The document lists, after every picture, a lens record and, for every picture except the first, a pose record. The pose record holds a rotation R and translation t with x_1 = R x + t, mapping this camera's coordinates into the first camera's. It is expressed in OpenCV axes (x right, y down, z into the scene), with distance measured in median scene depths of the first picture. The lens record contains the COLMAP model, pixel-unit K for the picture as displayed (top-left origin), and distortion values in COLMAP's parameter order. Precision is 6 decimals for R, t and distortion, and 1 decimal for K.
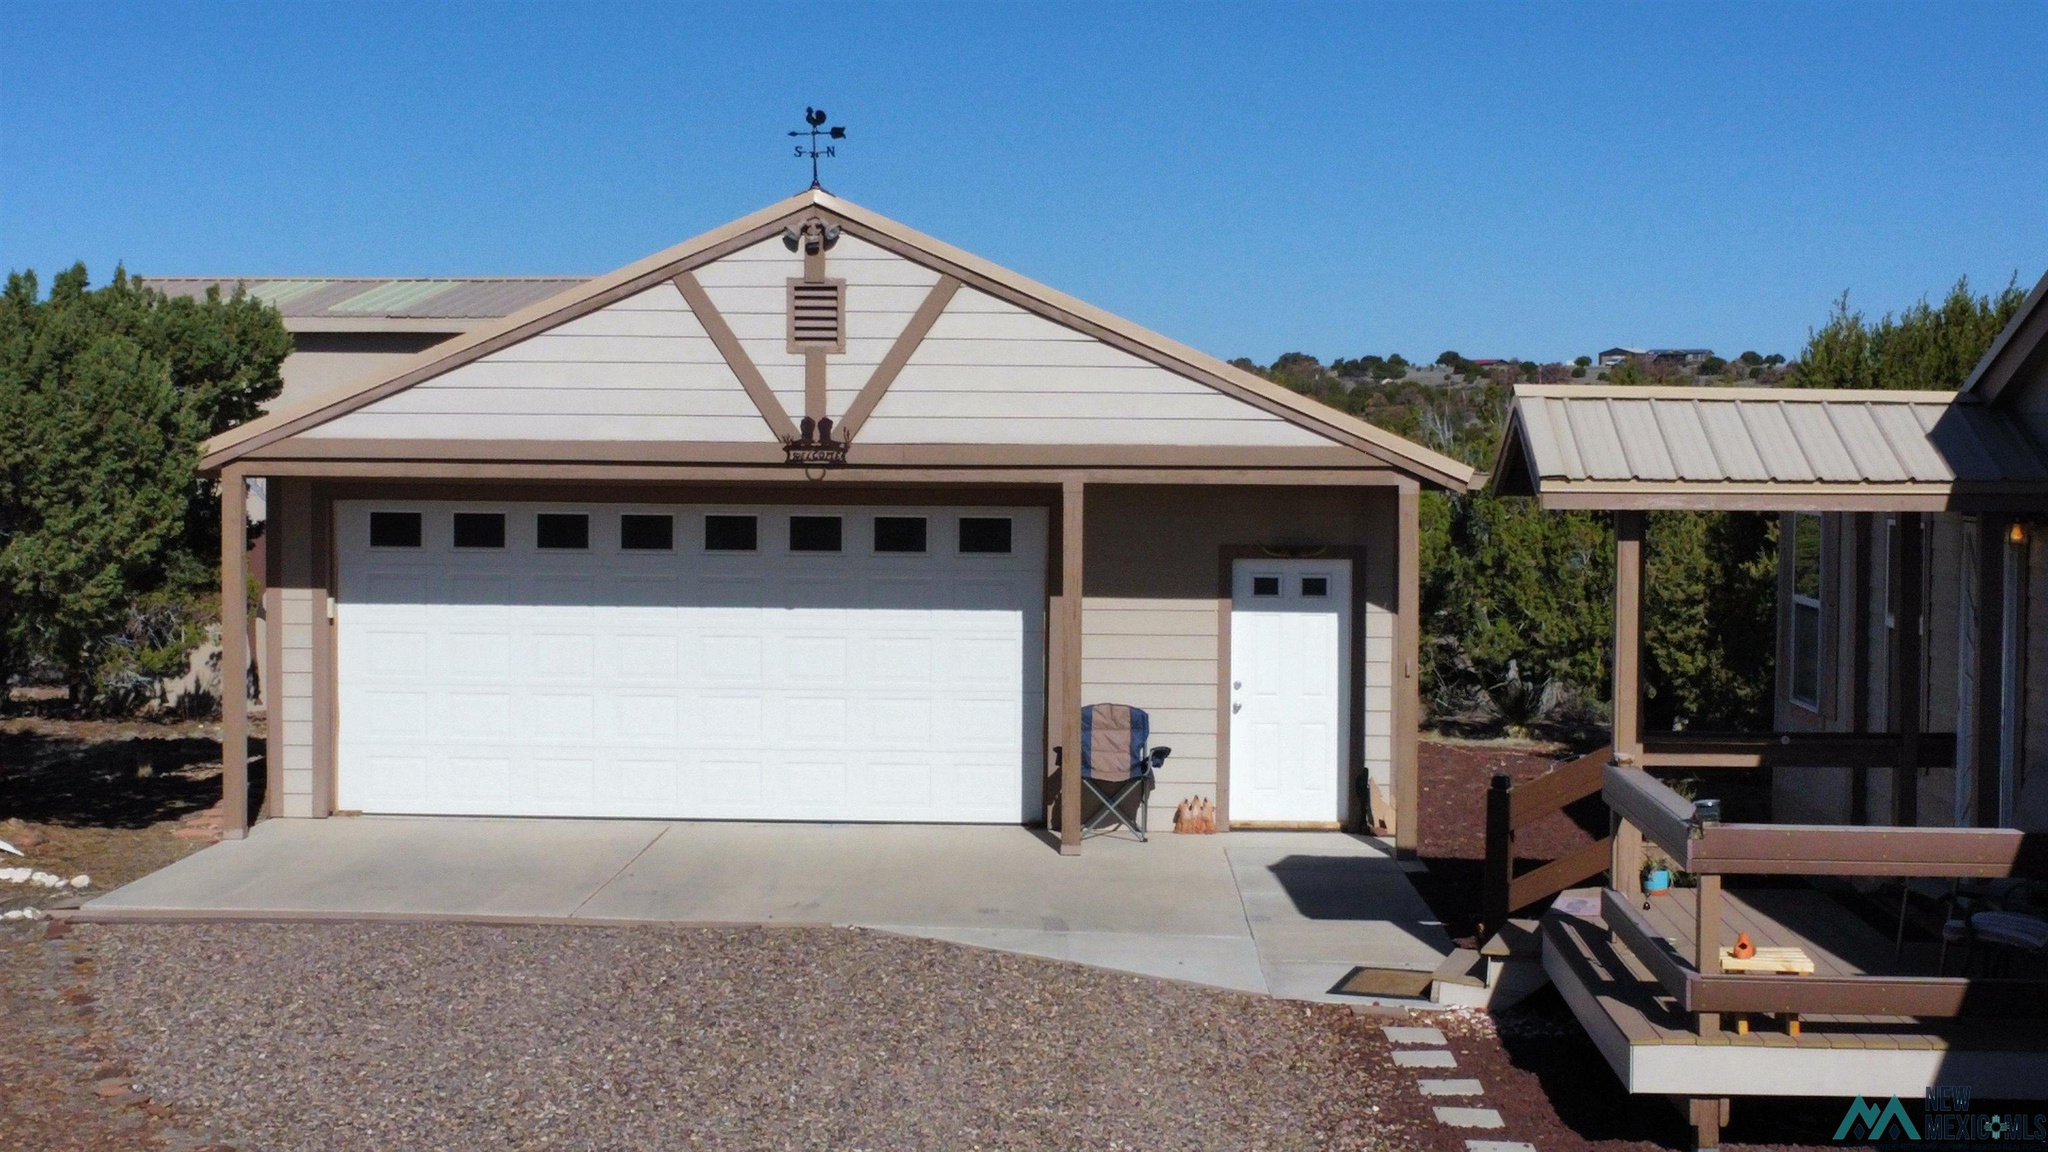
lens RADIAL K [[3101.8, 0, 1024.0], [0, 3101.8, 576.0], [0, 0, 1]] dist [0.021244, 0.018262]
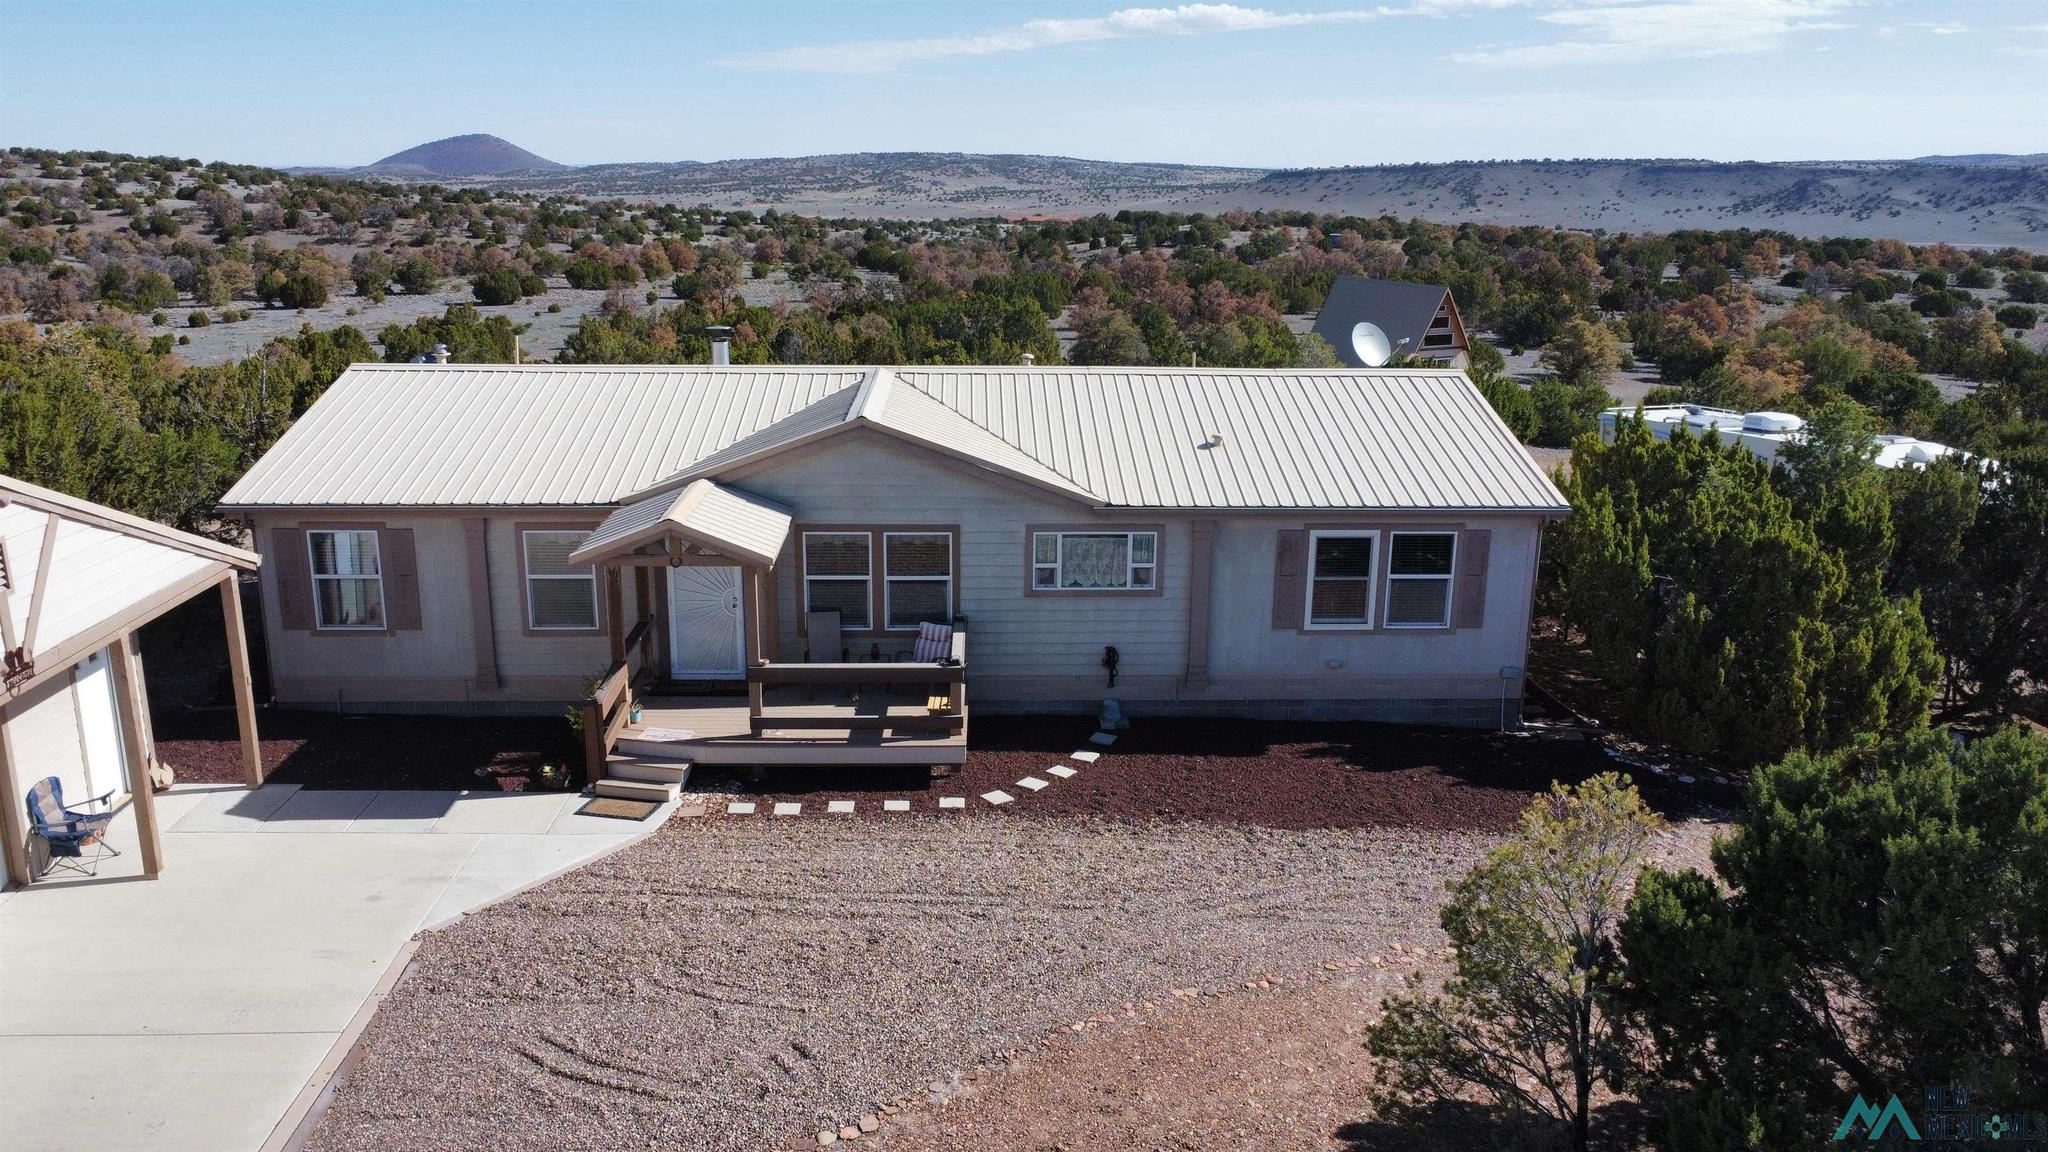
lens RADIAL K [[1538.1, 0, 1020.8], [0, 1538.1, 573.6], [0, 0, 1]] dist [0.004011, -0.002580]
pose [[-0.077253, -0.267990, 0.960319, -0.684454], [0.036765, 0.961777, 0.271354, -0.233329], [-0.996333, 0.056269, -0.064448, 0.634403]]
